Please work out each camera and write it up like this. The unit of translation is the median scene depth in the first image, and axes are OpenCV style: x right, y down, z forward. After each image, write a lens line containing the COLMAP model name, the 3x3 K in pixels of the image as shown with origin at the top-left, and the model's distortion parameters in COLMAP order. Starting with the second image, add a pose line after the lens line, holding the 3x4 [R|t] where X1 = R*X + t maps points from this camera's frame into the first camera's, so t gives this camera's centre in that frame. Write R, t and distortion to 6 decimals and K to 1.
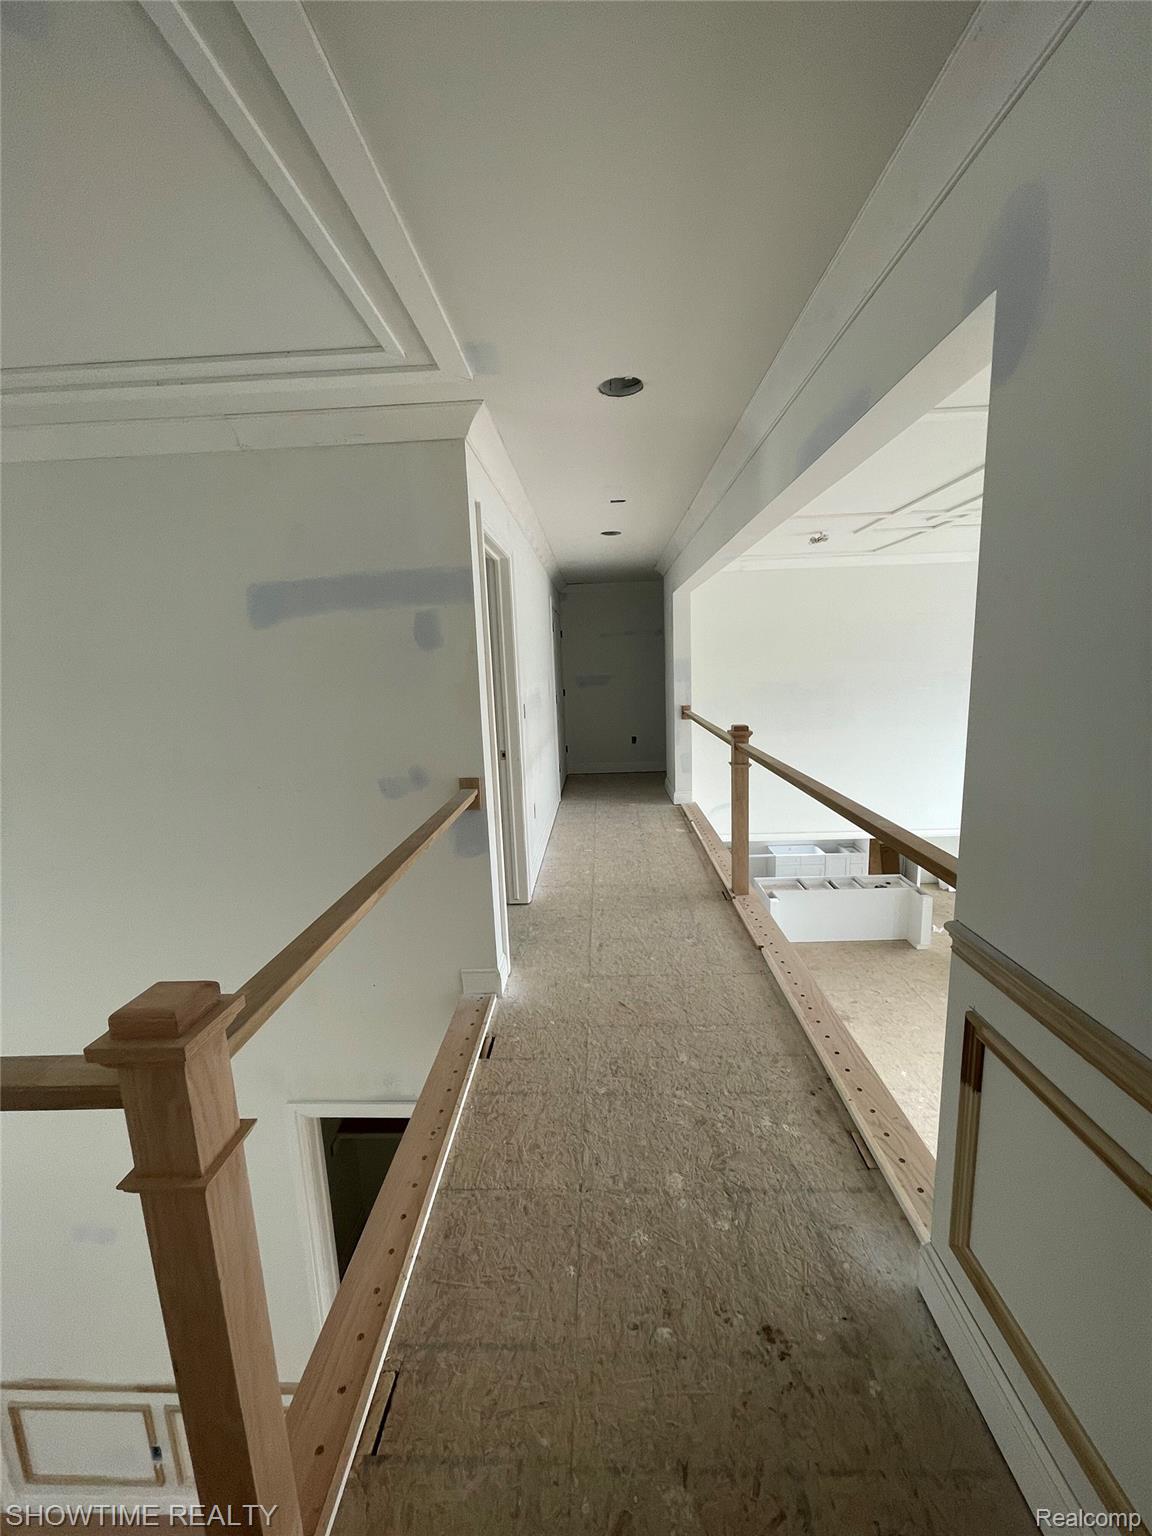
lens RADIAL K [[619.8, 0, 581.4], [0, 619.8, 769.5], [0, 0, 1]] dist [-0.001926, -0.000367]
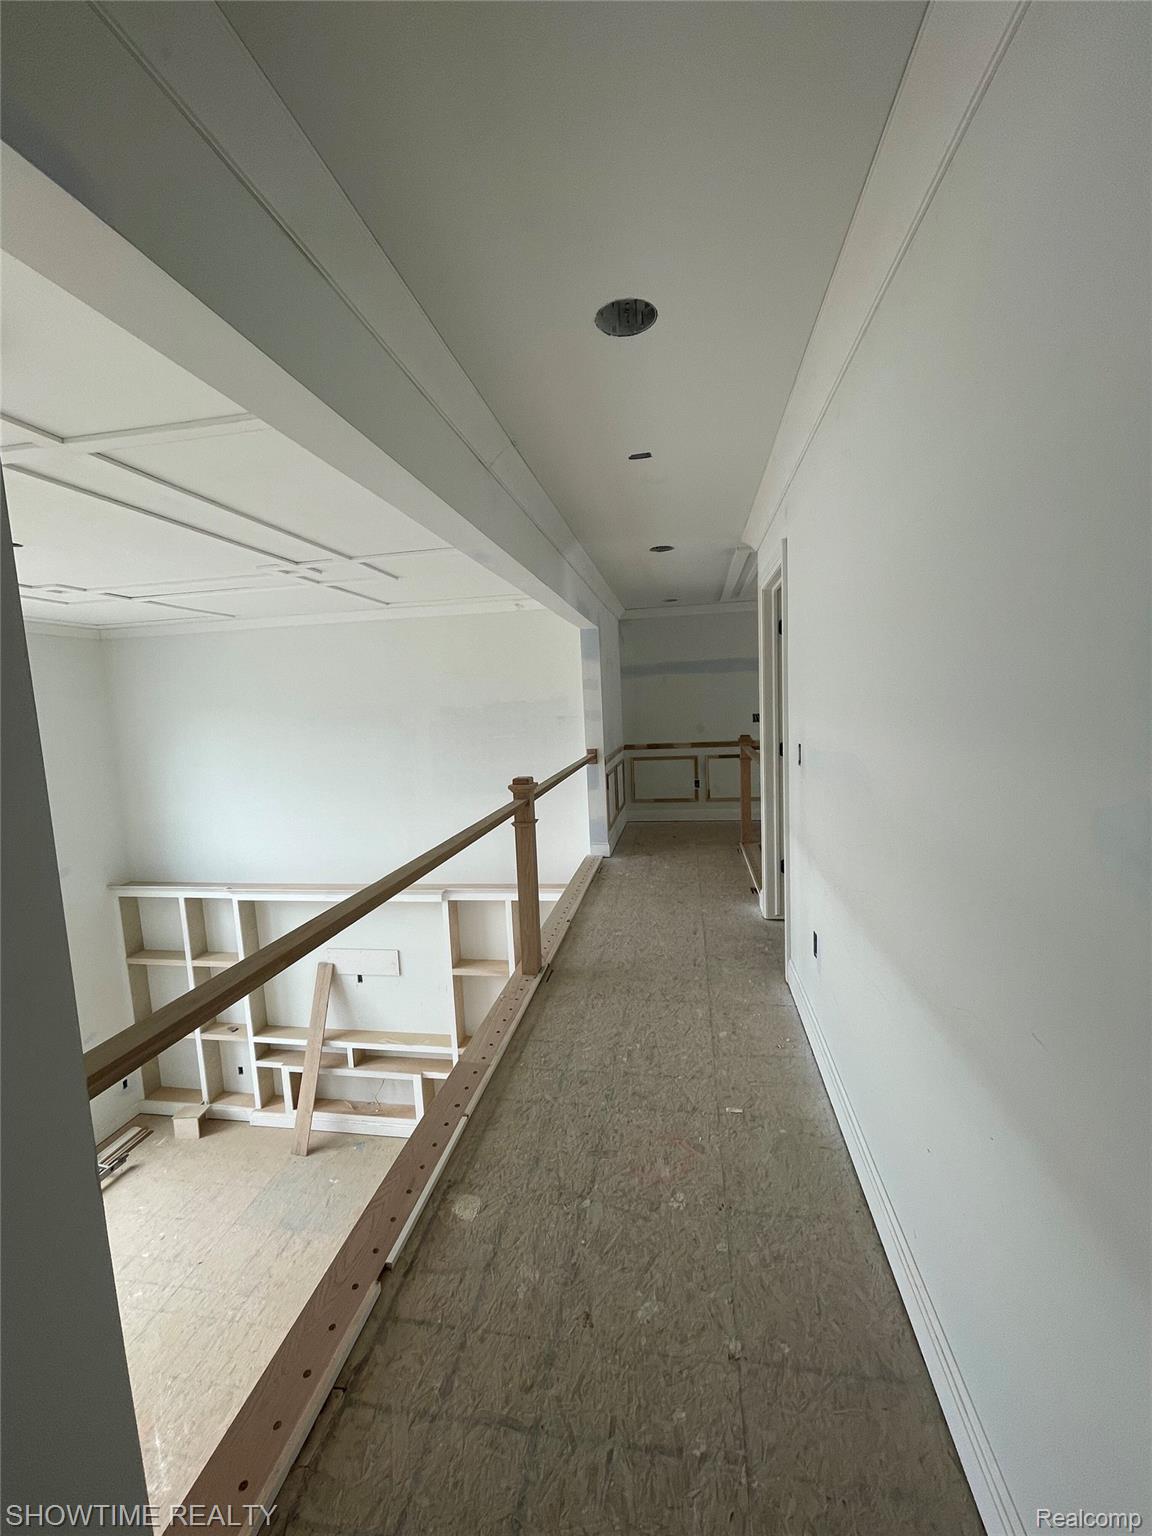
lens RADIAL K [[619.8, 0, 581.4], [0, 619.8, 769.5], [0, 0, 1]] dist [-0.001926, -0.000367]
pose [[-0.990105, 0.037172, 0.135315, 0.064426], [0.073273, 0.959331, 0.272607, -0.305987], [-0.119678, 0.279824, -0.952563, 1.790965]]
